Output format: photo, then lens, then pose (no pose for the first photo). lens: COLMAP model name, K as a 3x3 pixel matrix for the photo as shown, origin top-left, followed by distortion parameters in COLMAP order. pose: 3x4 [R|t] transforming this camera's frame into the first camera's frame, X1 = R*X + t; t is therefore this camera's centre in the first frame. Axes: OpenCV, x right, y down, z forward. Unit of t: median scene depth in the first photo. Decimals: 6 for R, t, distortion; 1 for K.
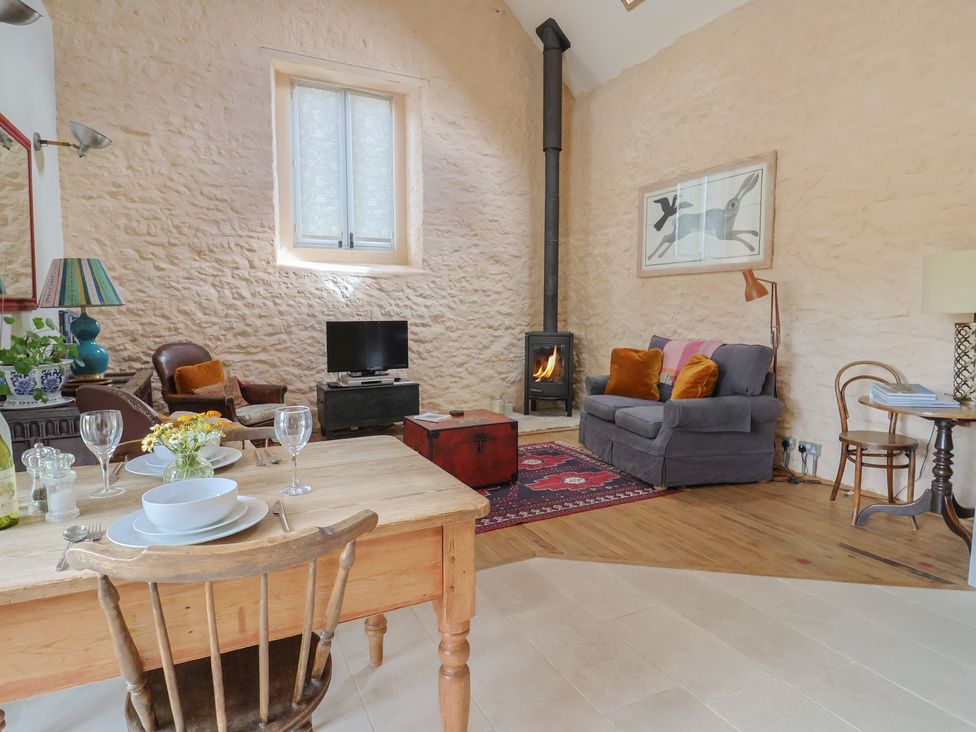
lens RADIAL K [[557.4, 0, 488.0], [0, 557.4, 366.0], [0, 0, 1]] dist [0.001530, -0.015142]
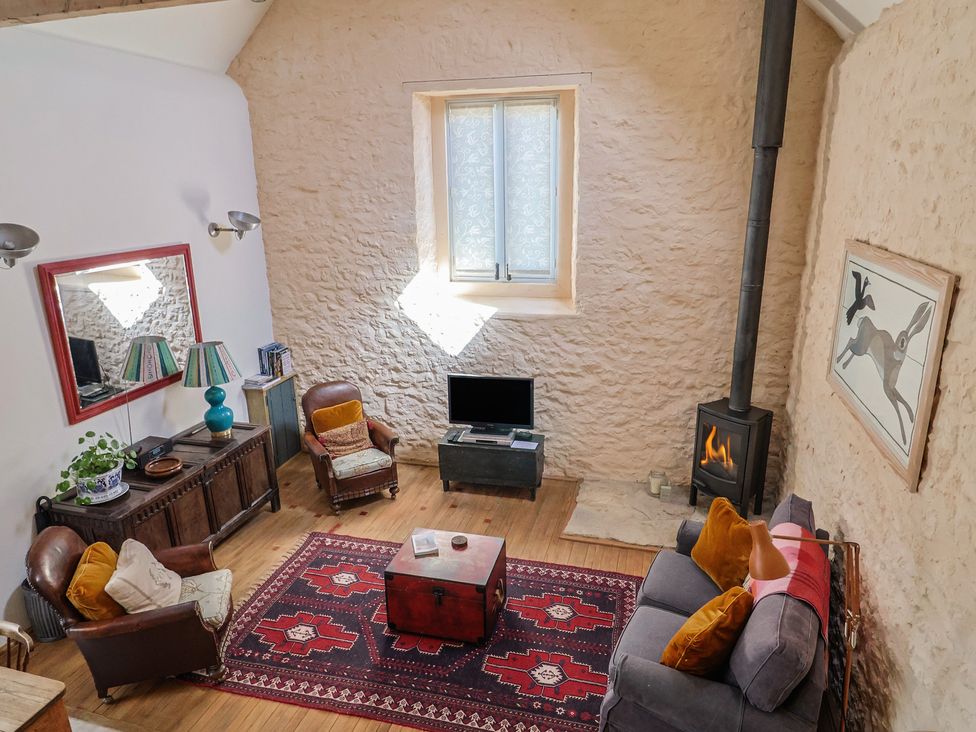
lens RADIAL K [[610.9, 0, 500.3], [0, 610.9, 366.6], [0, 0, 1]] dist [0.002946, -0.016344]
pose [[0.752857, 0.174989, -0.634496, 0.457381], [-0.051665, 0.976747, 0.208077, -0.321492], [0.656153, -0.123872, 0.744392, 0.269154]]
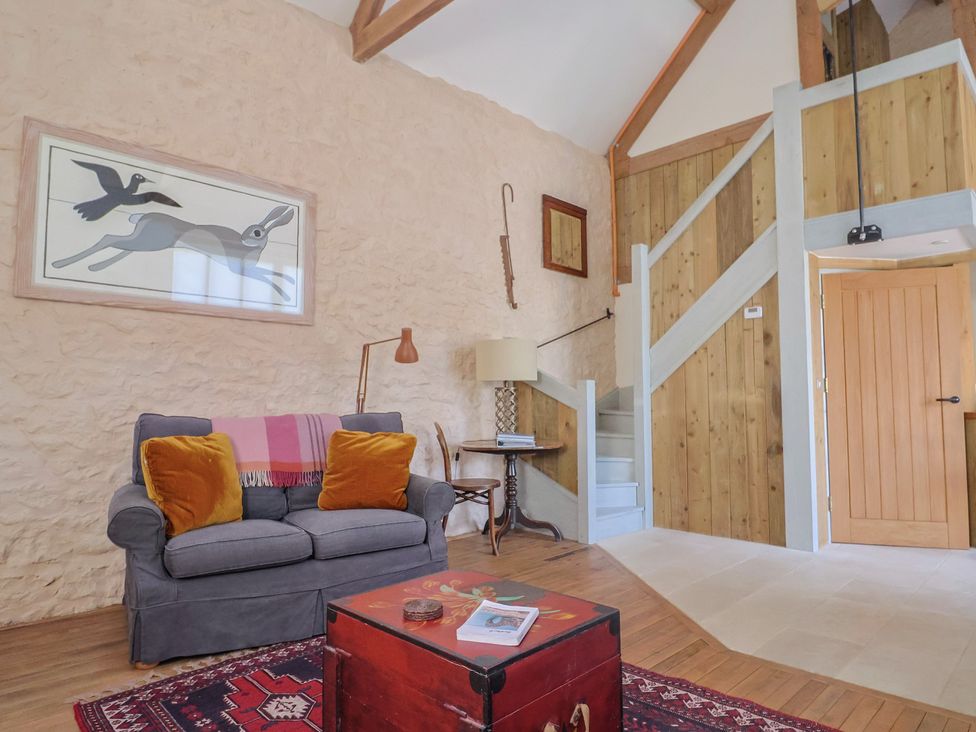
lens RADIAL K [[610.9, 0, 500.3], [0, 610.9, 366.6], [0, 0, 1]] dist [0.002946, -0.016344]
pose [[-0.329362, 0.060426, 0.942268, -0.373020], [0.098161, 0.994734, -0.029479, -0.048398], [-0.939087, 0.082785, -0.333559, 0.856263]]
